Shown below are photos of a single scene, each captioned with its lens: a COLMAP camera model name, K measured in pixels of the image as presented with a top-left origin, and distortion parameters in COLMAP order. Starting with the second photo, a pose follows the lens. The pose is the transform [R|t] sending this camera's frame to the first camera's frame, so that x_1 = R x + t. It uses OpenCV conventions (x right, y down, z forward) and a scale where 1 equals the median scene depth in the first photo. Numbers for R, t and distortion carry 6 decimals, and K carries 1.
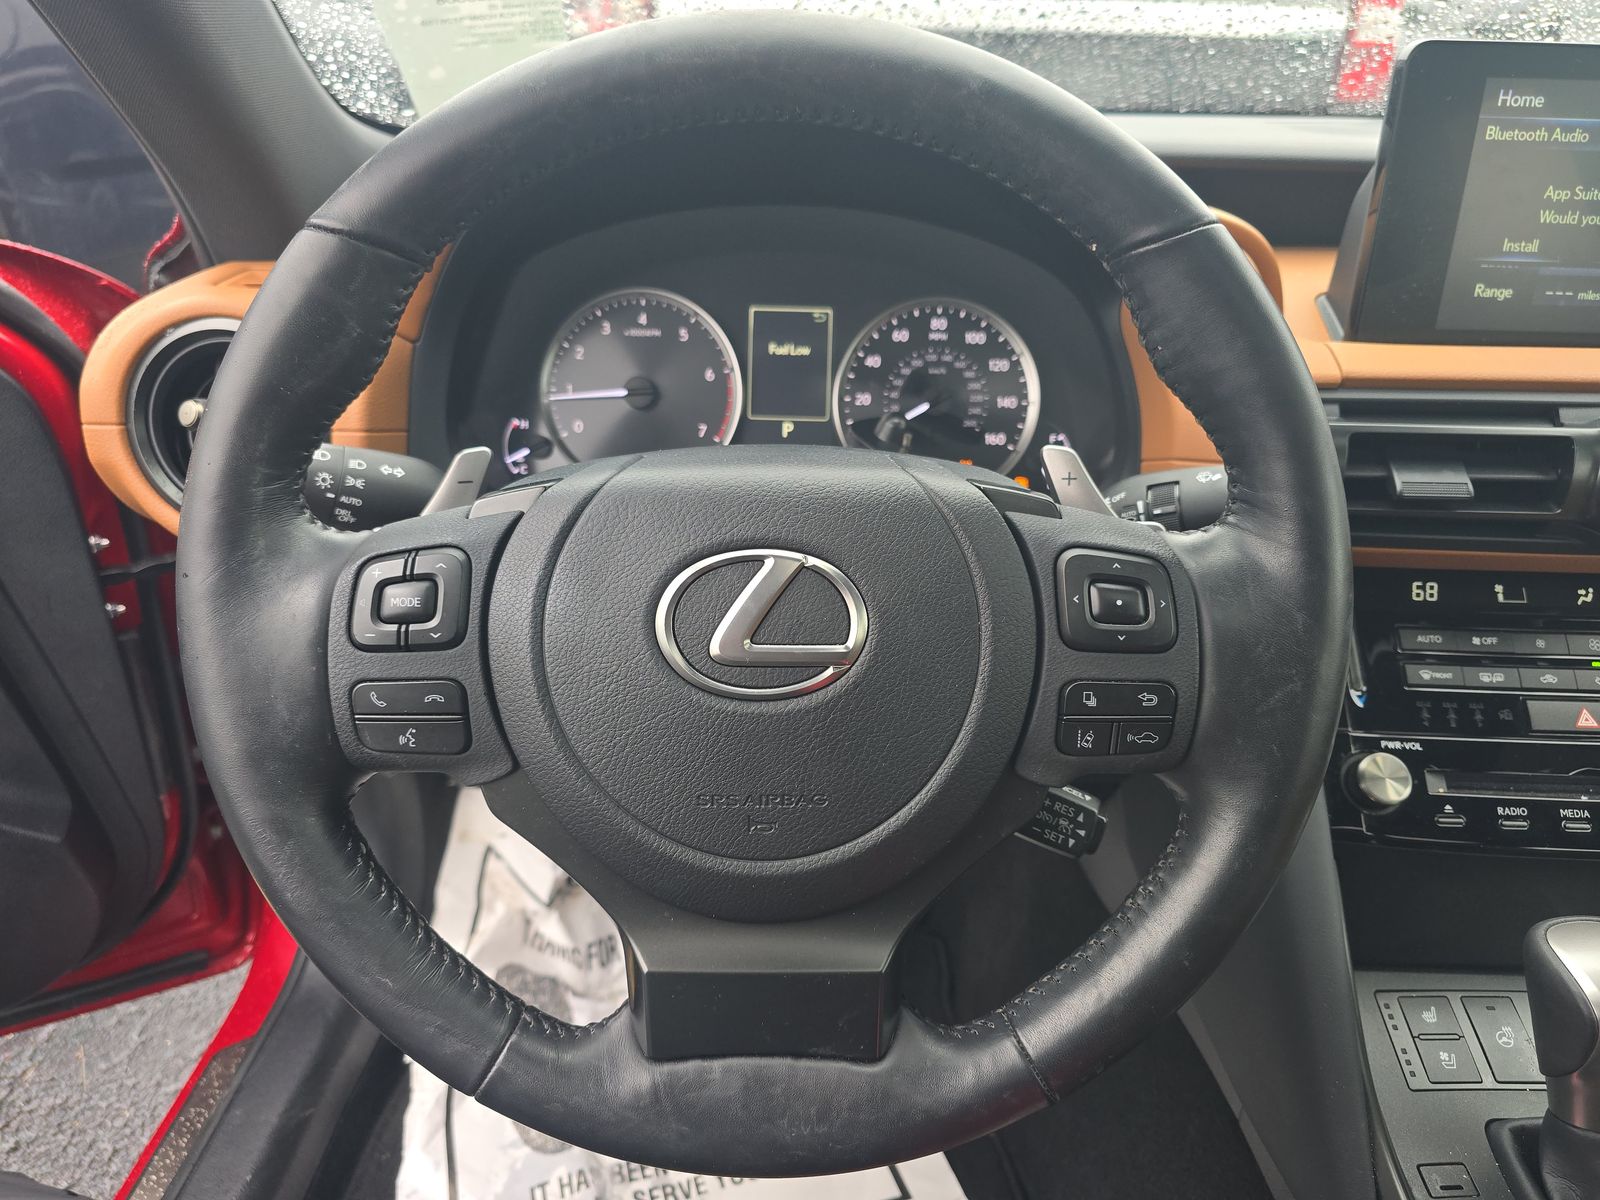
lens RADIAL K [[1086.0, 0, 773.7], [0, 1086.0, 599.1], [0, 0, 1]] dist [0.048989, -0.049511]
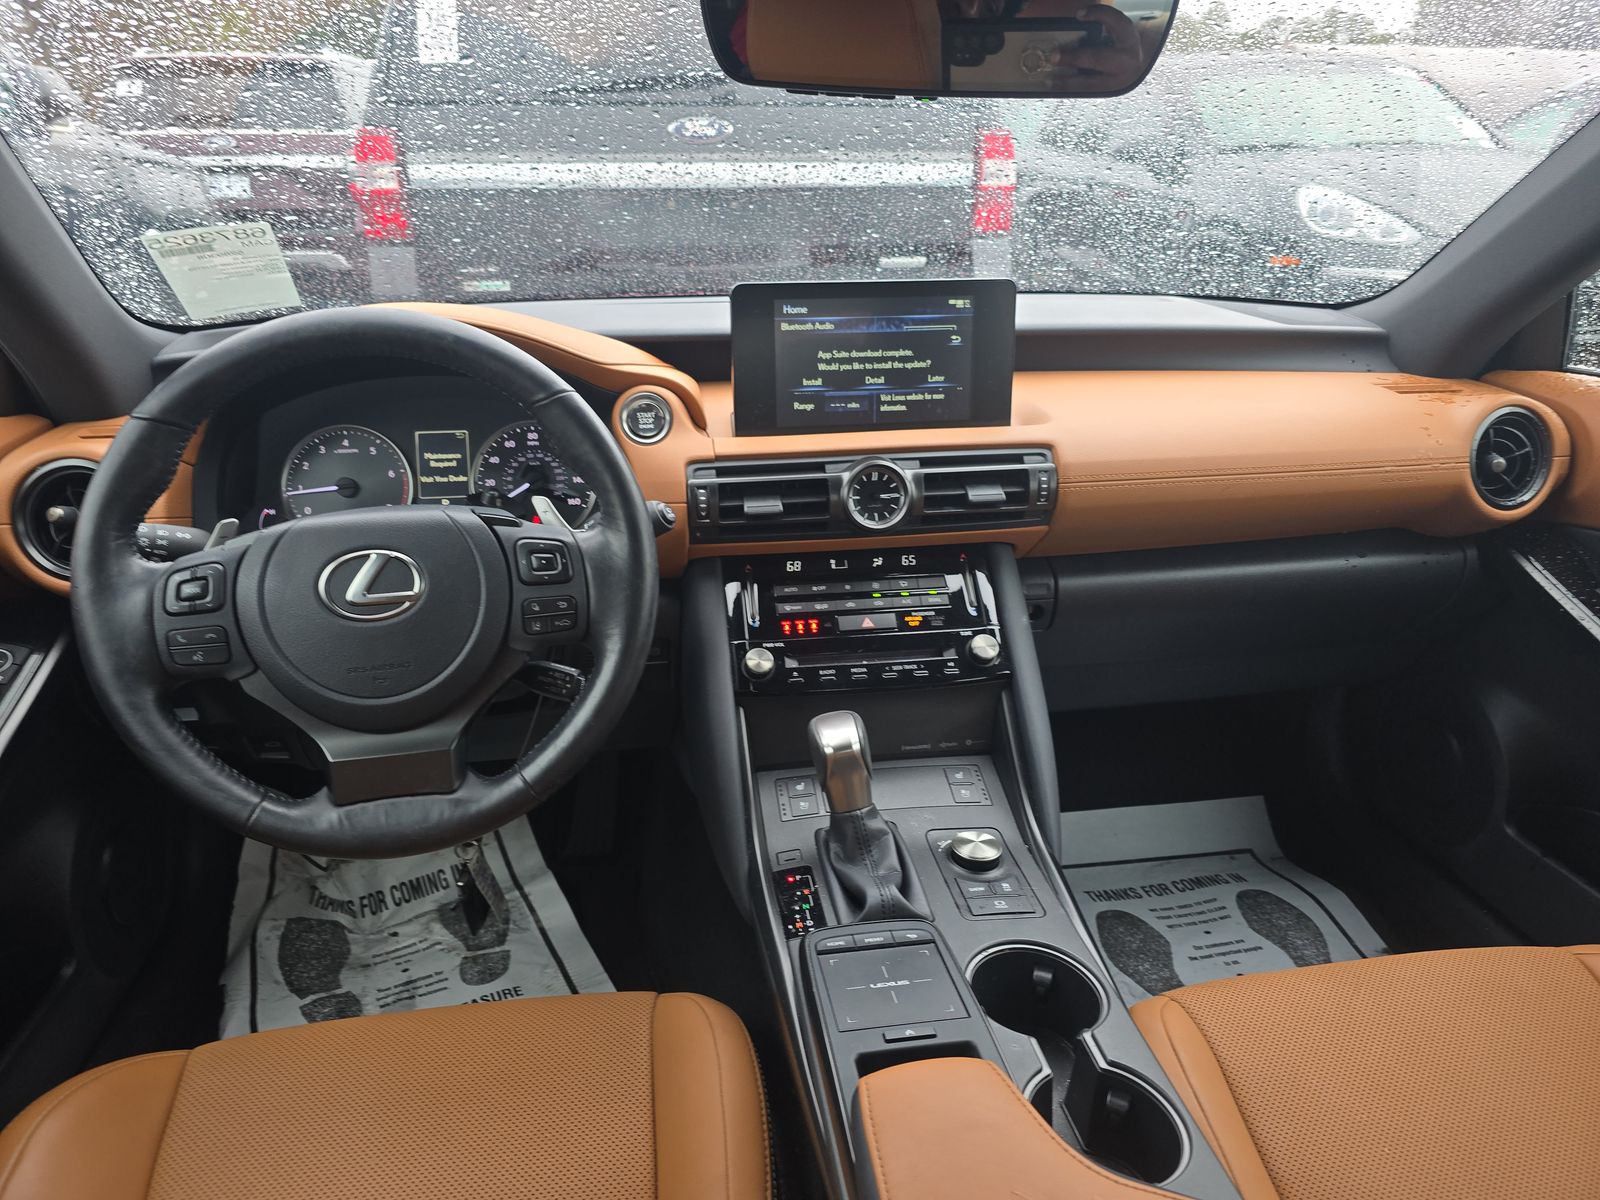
lens RADIAL K [[1086.0, 0, 790.0], [0, 1086.0, 600.1], [0, 0, 1]] dist [0.048989, -0.049511]
pose [[0.982705, -0.083268, 0.165398, 0.276405], [0.096541, 0.992583, -0.073886, 0.183219], [-0.158019, 0.088576, 0.983455, -0.787202]]
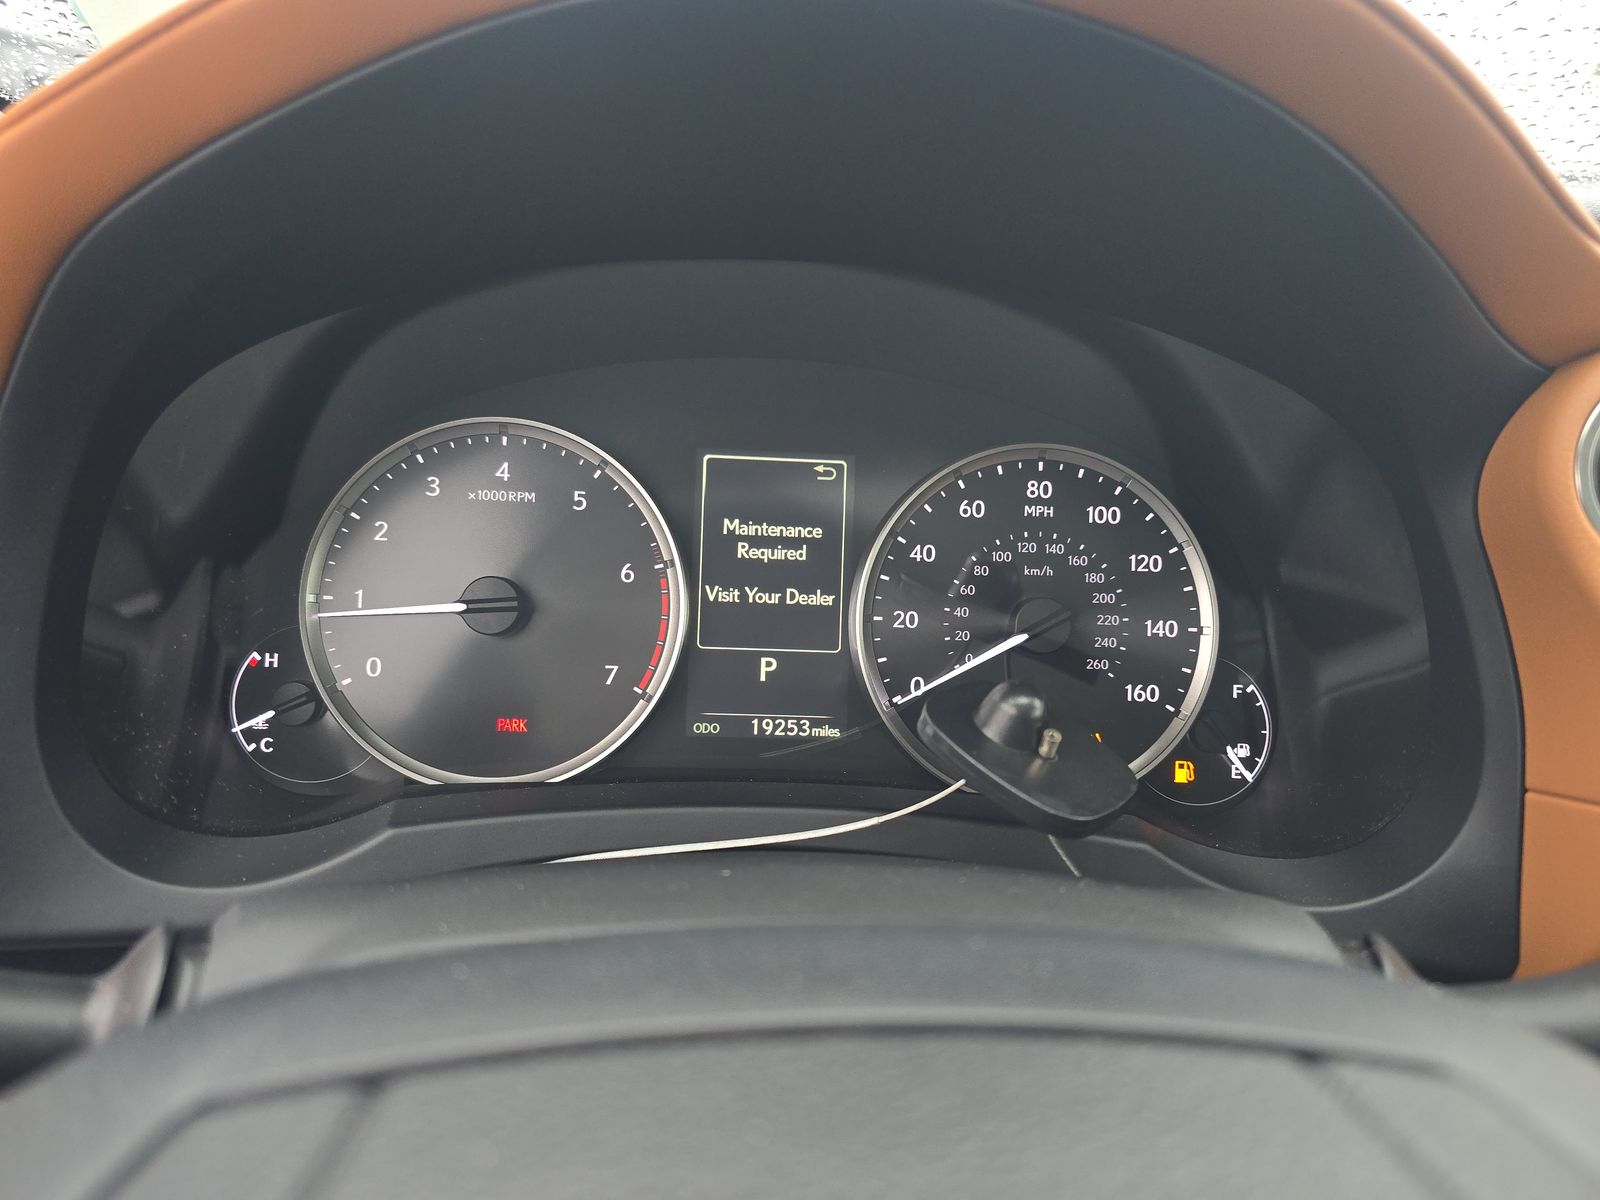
lens RADIAL K [[1086.0, 0, 808.9], [0, 1086.0, 610.7], [0, 0, 1]] dist [0.048989, -0.049511]
pose [[0.996939, 0.008027, 0.077771, -0.011745], [0.001361, 0.992784, -0.119908, -0.140354], [-0.078172, 0.119647, 0.989734, 0.525137]]
